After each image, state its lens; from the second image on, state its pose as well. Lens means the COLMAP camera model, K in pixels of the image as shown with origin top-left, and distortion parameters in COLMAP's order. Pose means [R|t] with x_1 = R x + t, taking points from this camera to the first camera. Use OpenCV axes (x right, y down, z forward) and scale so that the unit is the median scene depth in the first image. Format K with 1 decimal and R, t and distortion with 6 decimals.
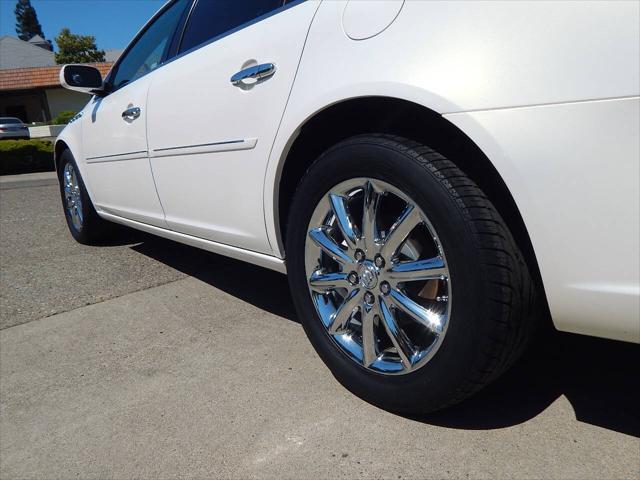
lens RADIAL K [[479.4, 0, 313.6], [0, 479.4, 235.6], [0, 0, 1]] dist [0.005405, 0.002148]
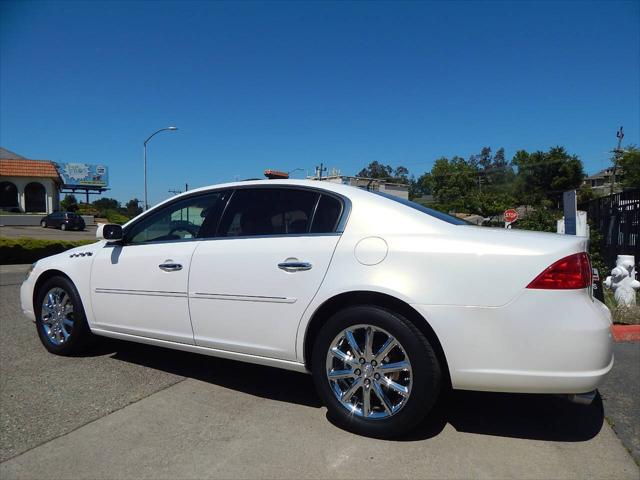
lens RADIAL K [[429.8, 0, 319.4], [0, 429.8, 239.0], [0, 0, 1]] dist [0.014685, -0.011182]
pose [[0.936738, 0.050788, 0.346328, -0.759969], [0.021127, 0.979411, -0.200770, -0.106315], [-0.349394, 0.195385, 0.916378, -0.769878]]
